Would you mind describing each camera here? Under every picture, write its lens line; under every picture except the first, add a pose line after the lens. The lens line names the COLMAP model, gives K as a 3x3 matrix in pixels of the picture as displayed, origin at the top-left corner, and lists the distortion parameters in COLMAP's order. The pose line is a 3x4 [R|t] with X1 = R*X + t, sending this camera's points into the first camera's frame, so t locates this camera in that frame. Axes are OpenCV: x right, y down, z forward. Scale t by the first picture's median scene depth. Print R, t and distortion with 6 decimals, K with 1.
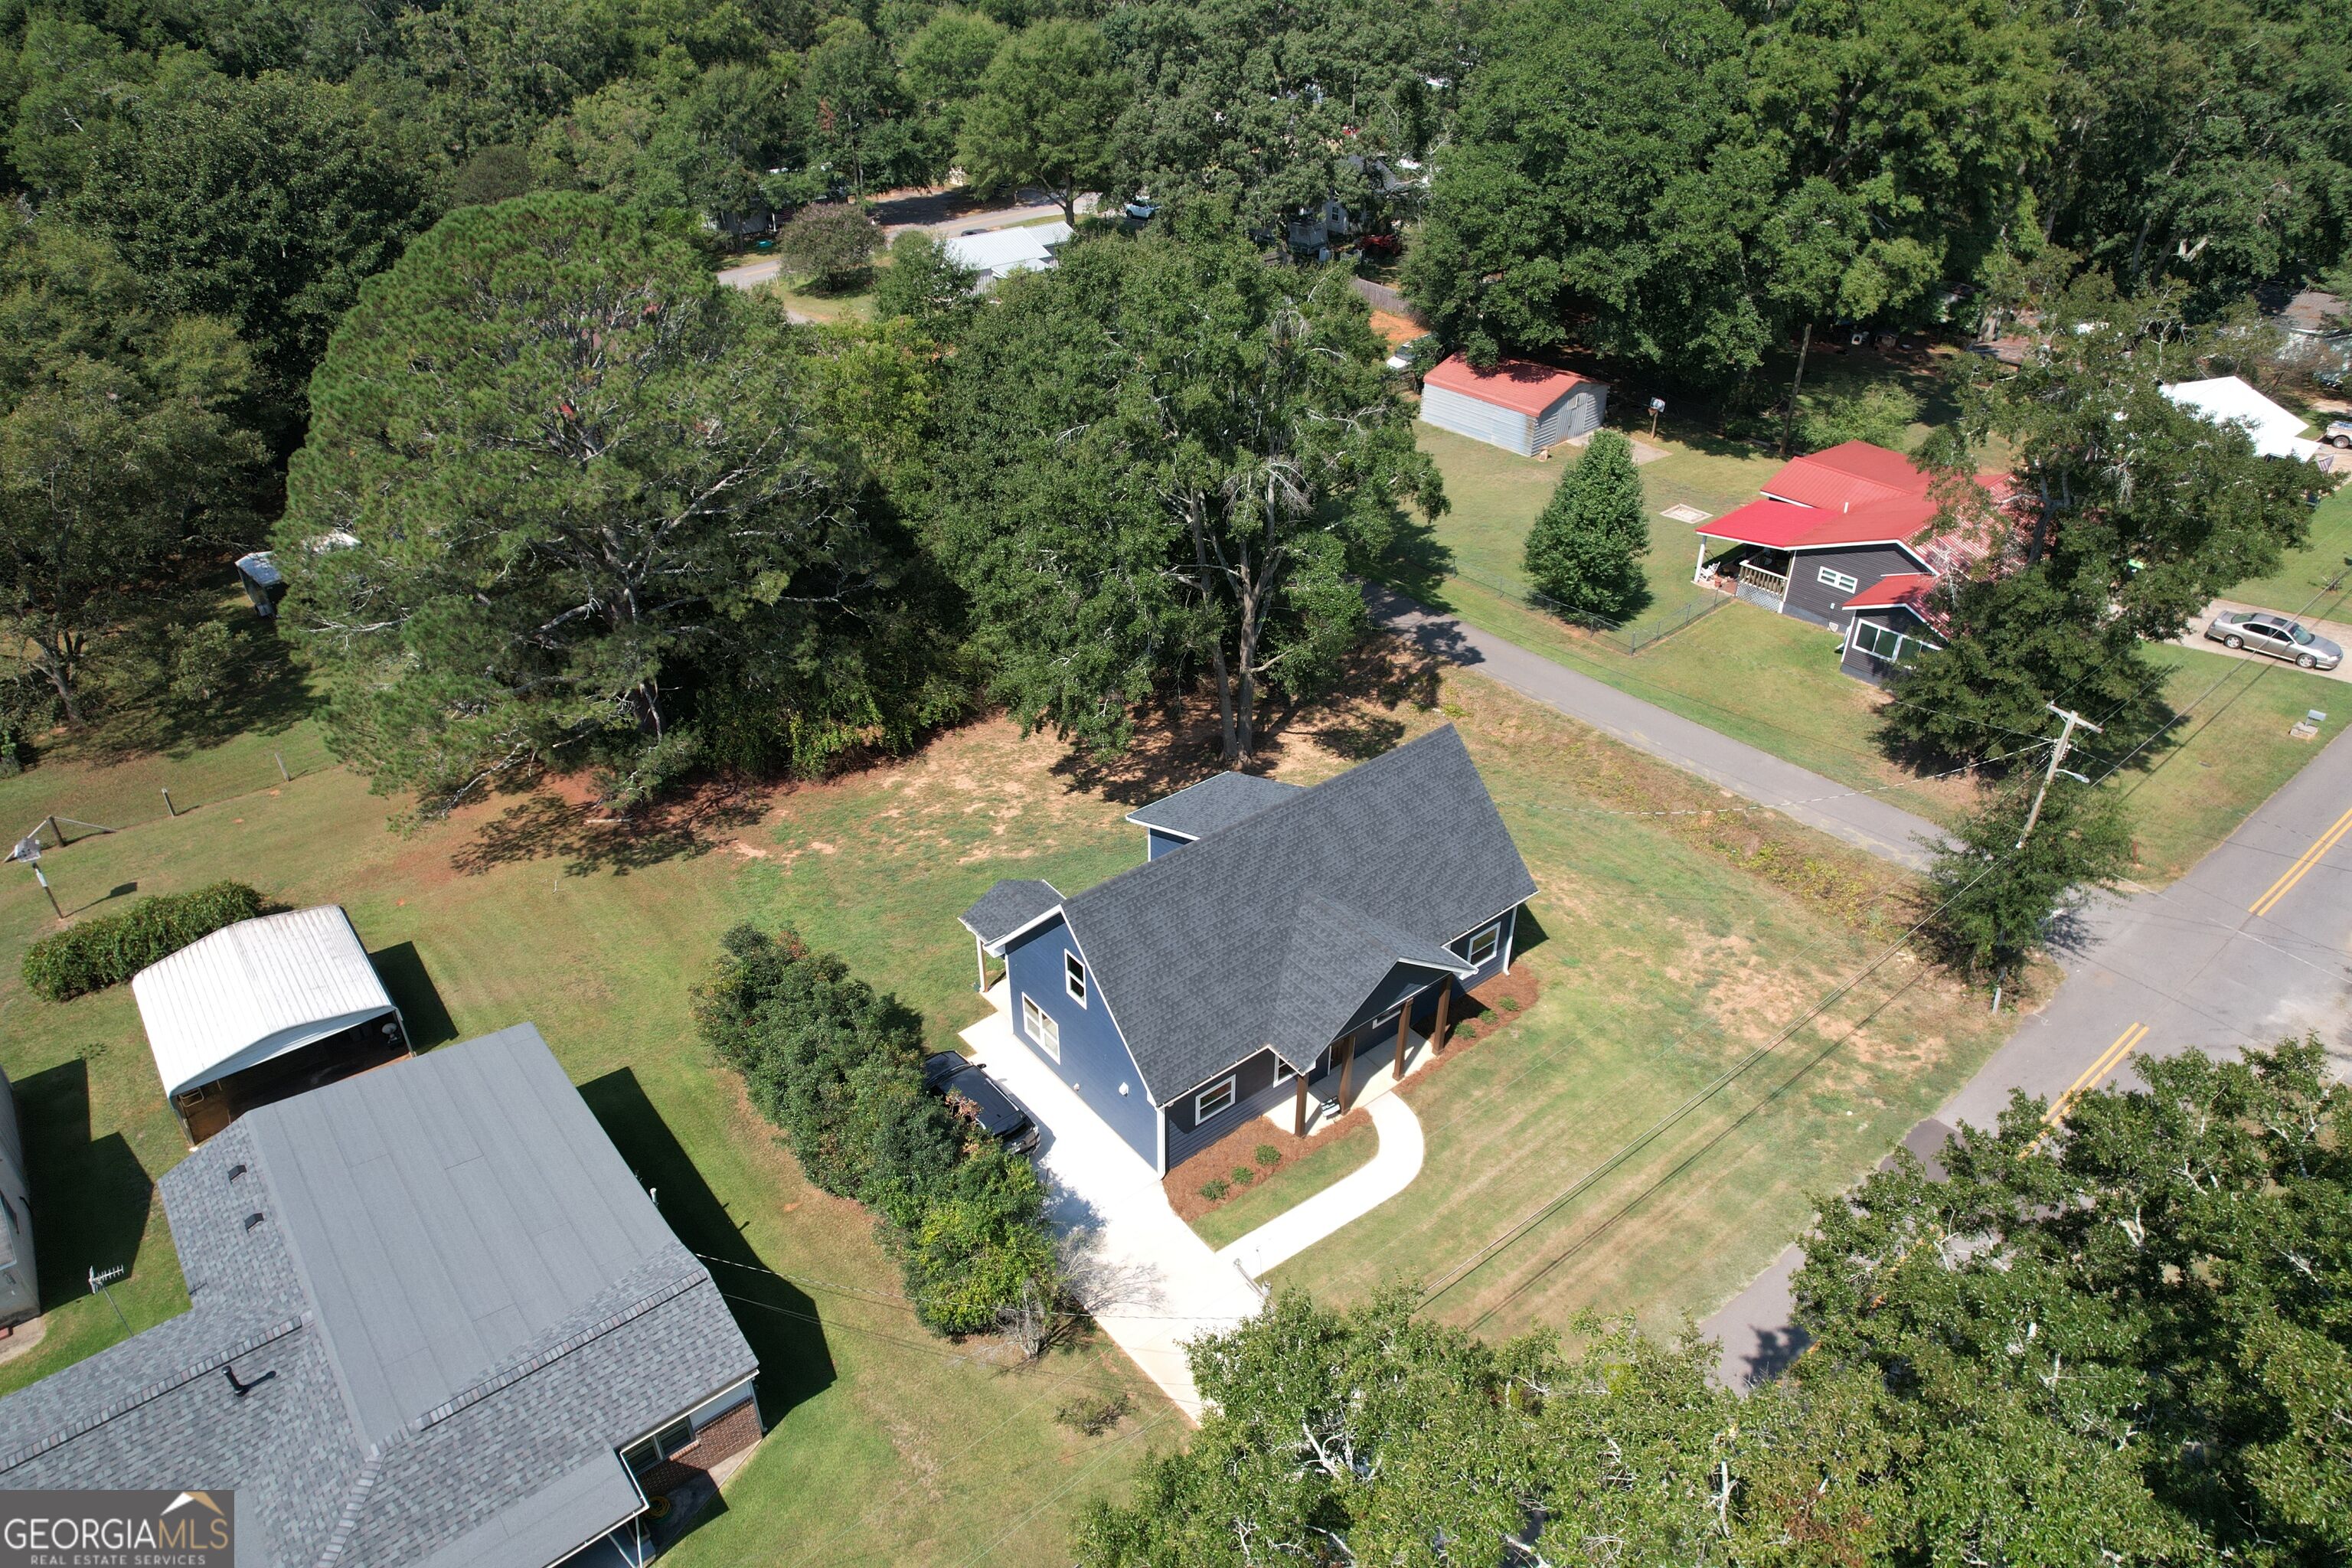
lens RADIAL K [[1501.4, 0, 1179.5], [0, 1501.4, 787.3], [0, 0, 1]] dist [-0.071718, 0.061841]
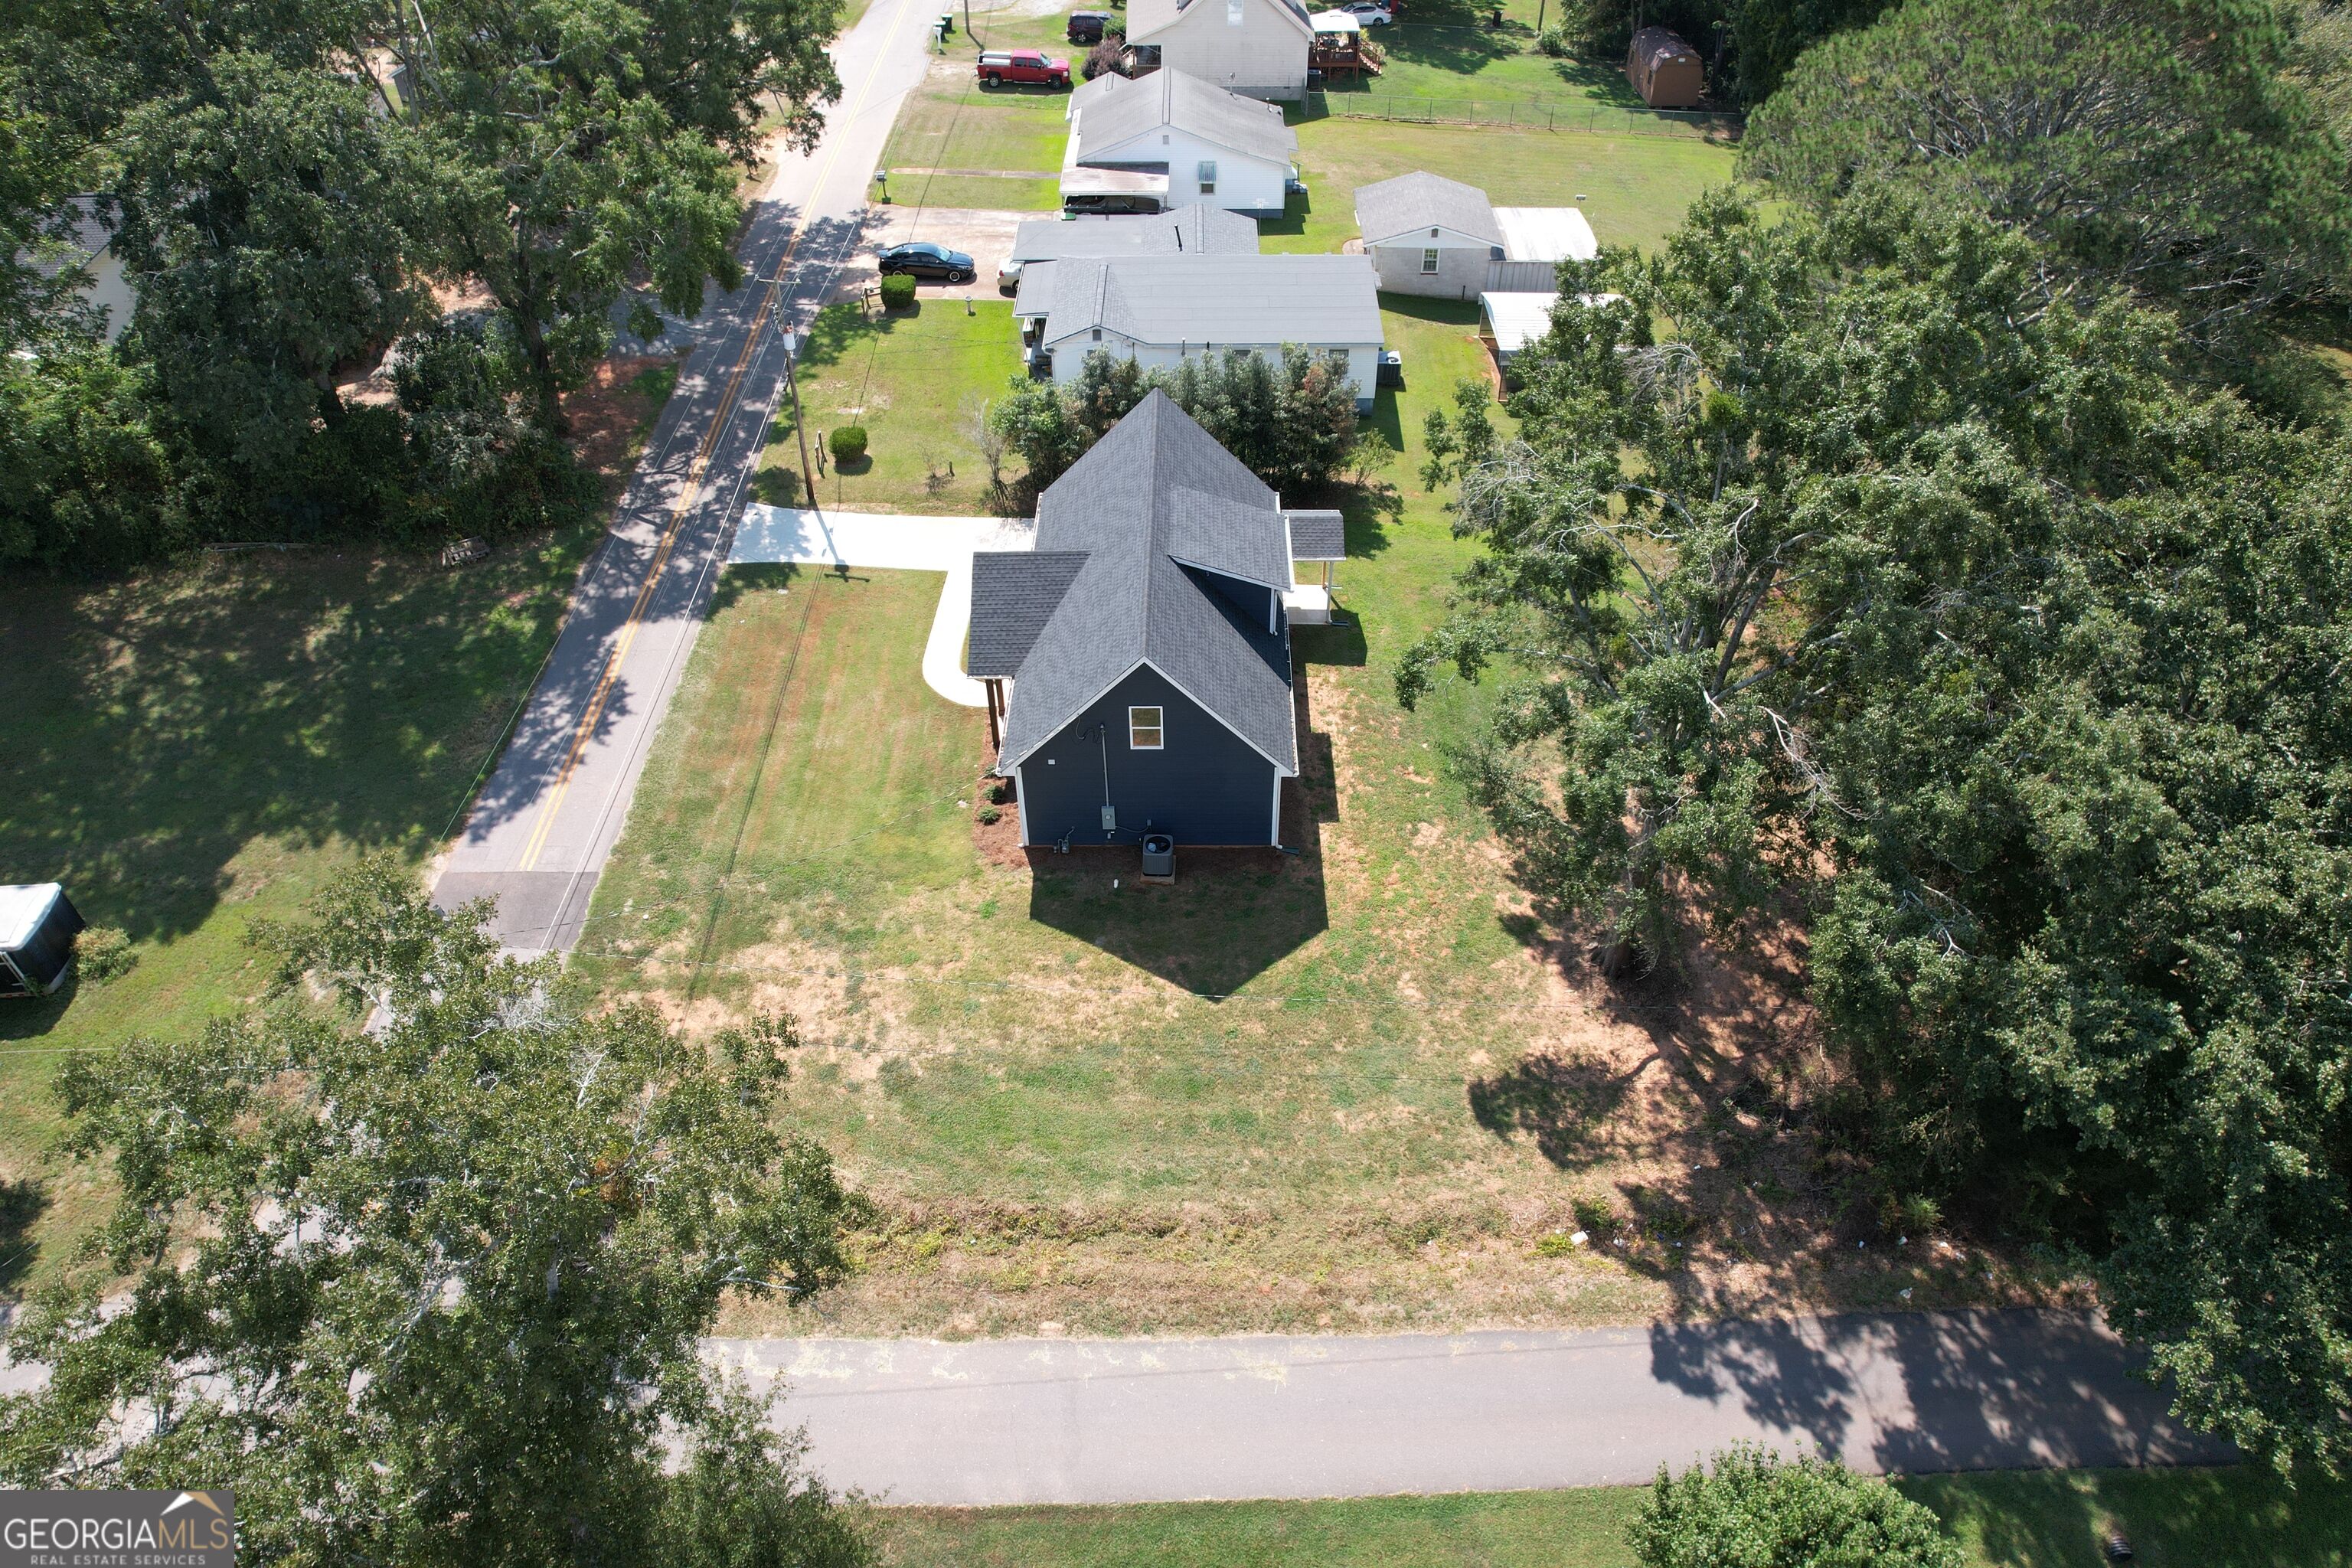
lens RADIAL K [[1501.4, 0, 1181.9], [0, 1501.4, 786.5], [0, 0, 1]] dist [-0.071718, 0.061841]
pose [[-0.632704, 0.521151, -0.572789, 0.510966], [-0.413418, 0.398122, 0.818892, -0.527972], [0.654807, 0.754918, -0.036440, 0.820502]]
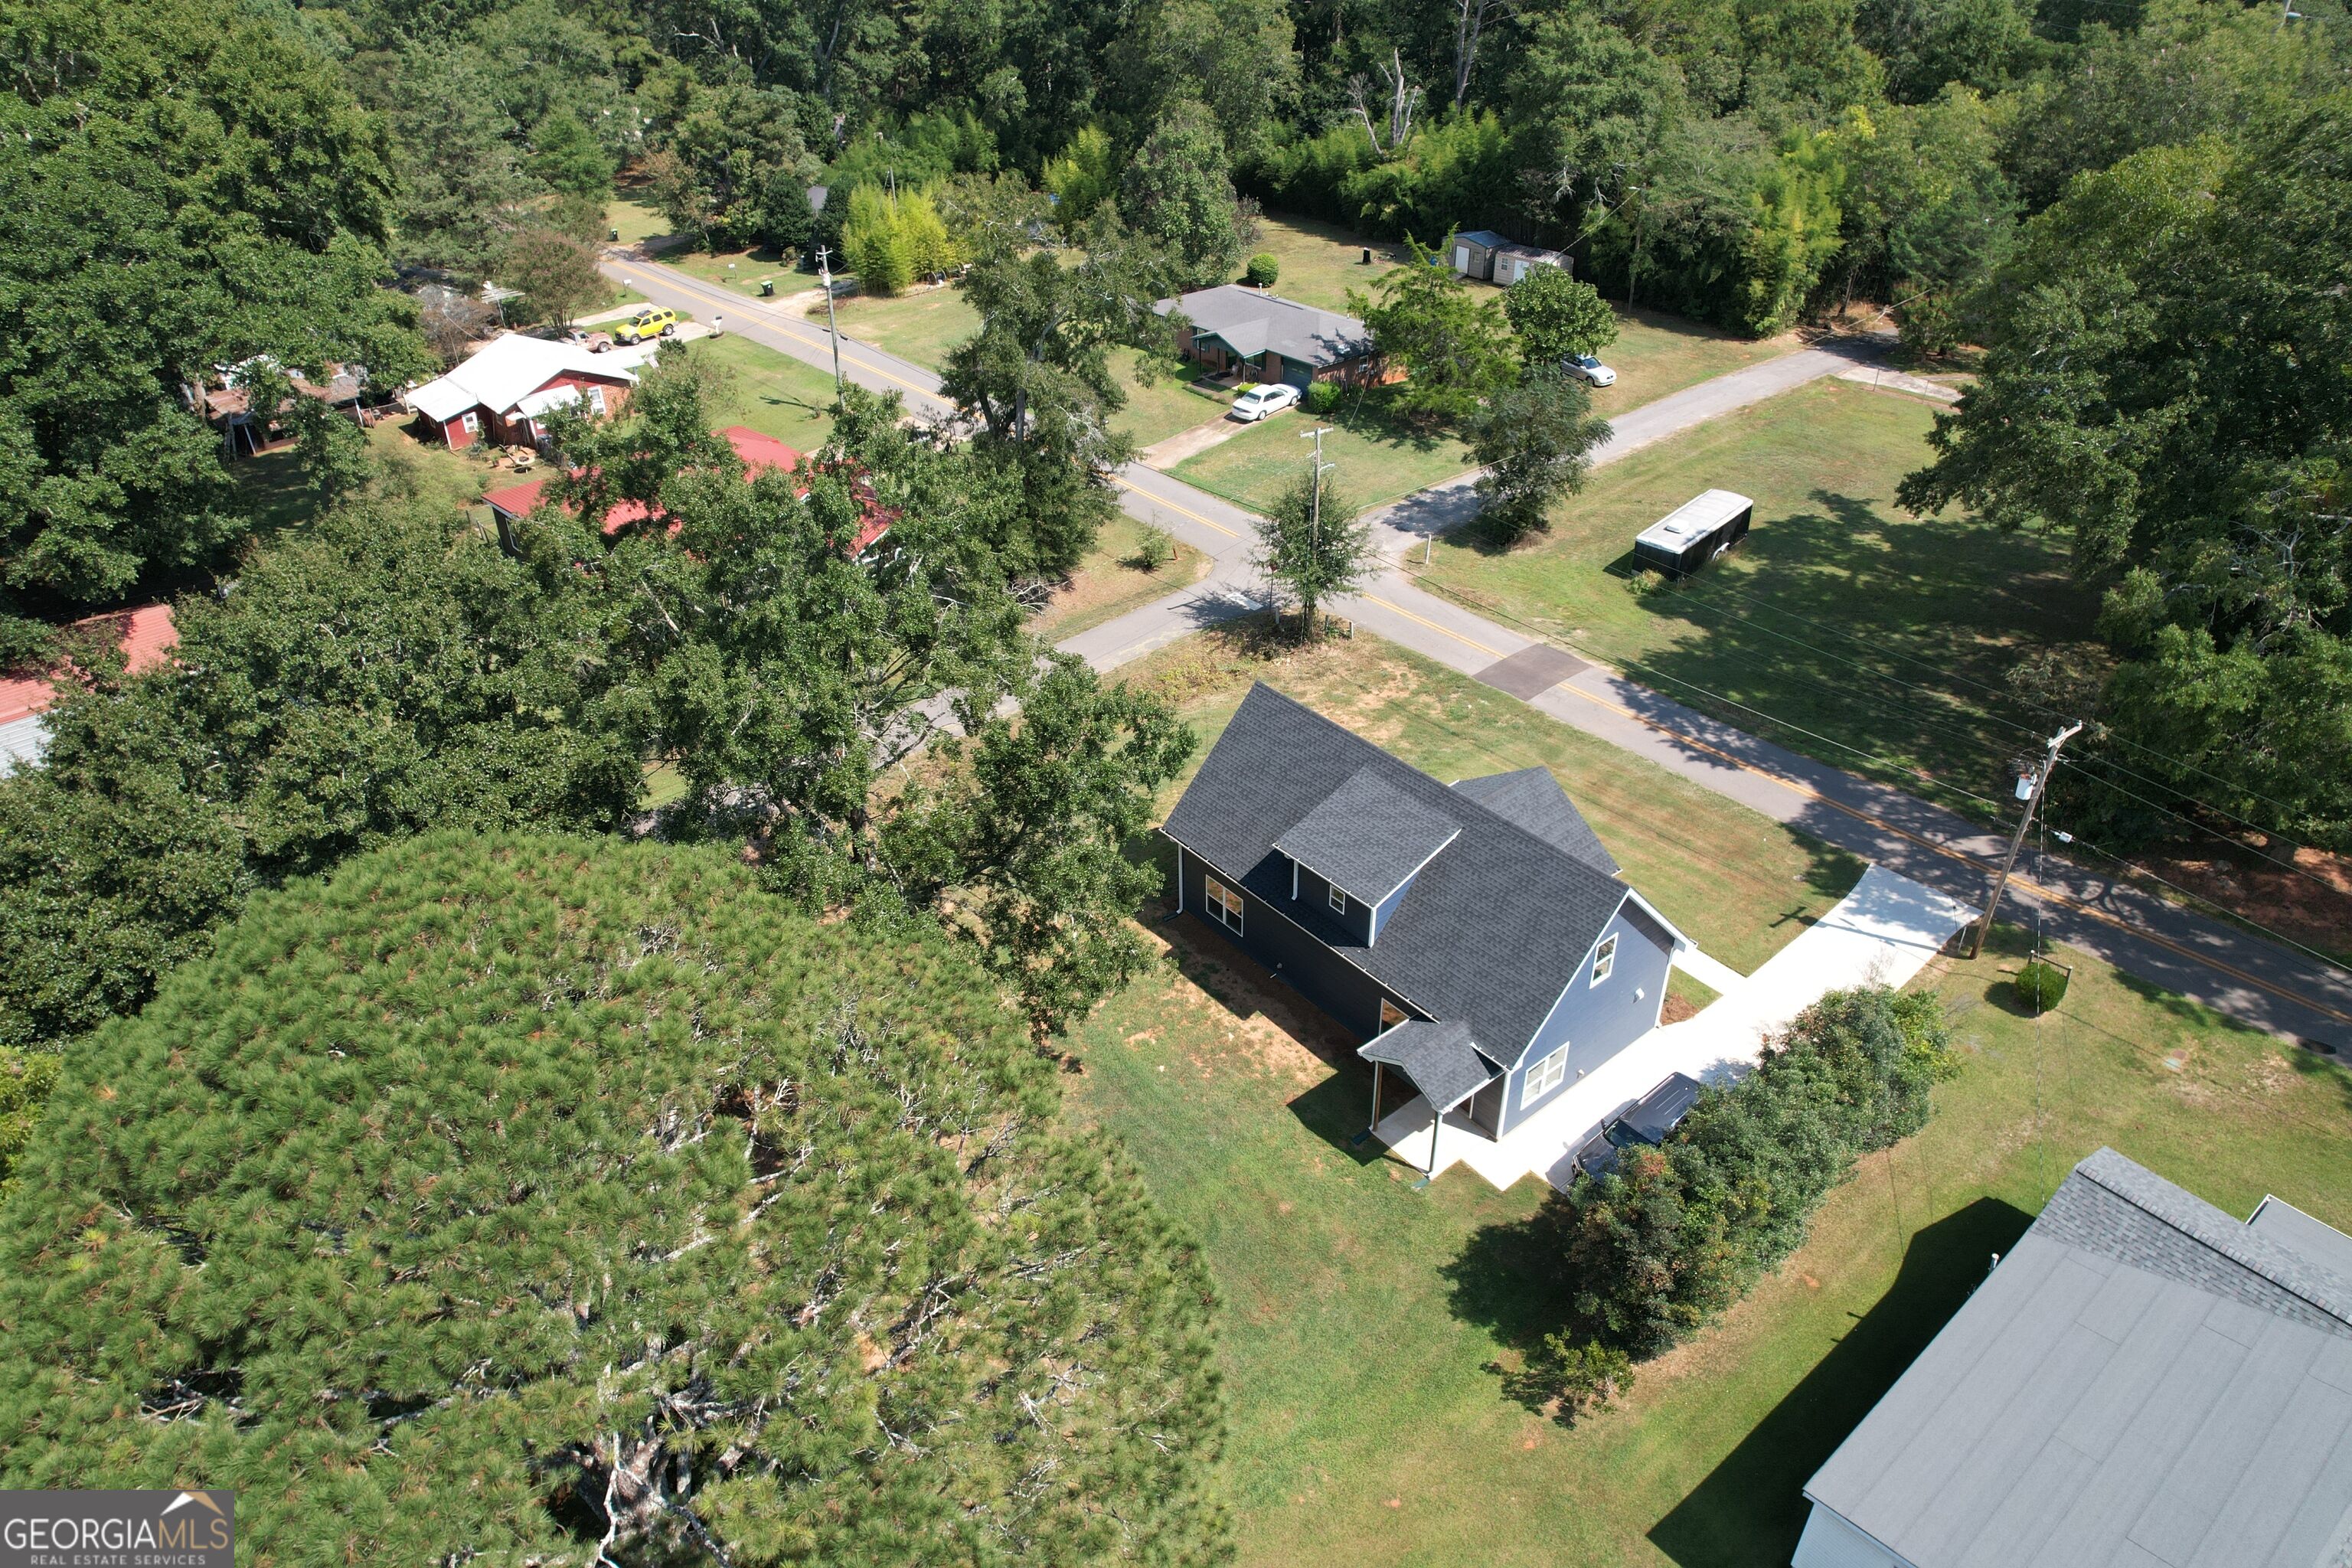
lens RADIAL K [[1501.4, 0, 1179.1], [0, 1501.4, 788.9], [0, 0, 1]] dist [-0.071718, 0.061841]
pose [[-0.011769, -0.545139, 0.838263, -0.555529], [0.550680, 0.696206, 0.460488, -0.378315], [-0.834634, 0.467034, 0.292003, 0.576930]]
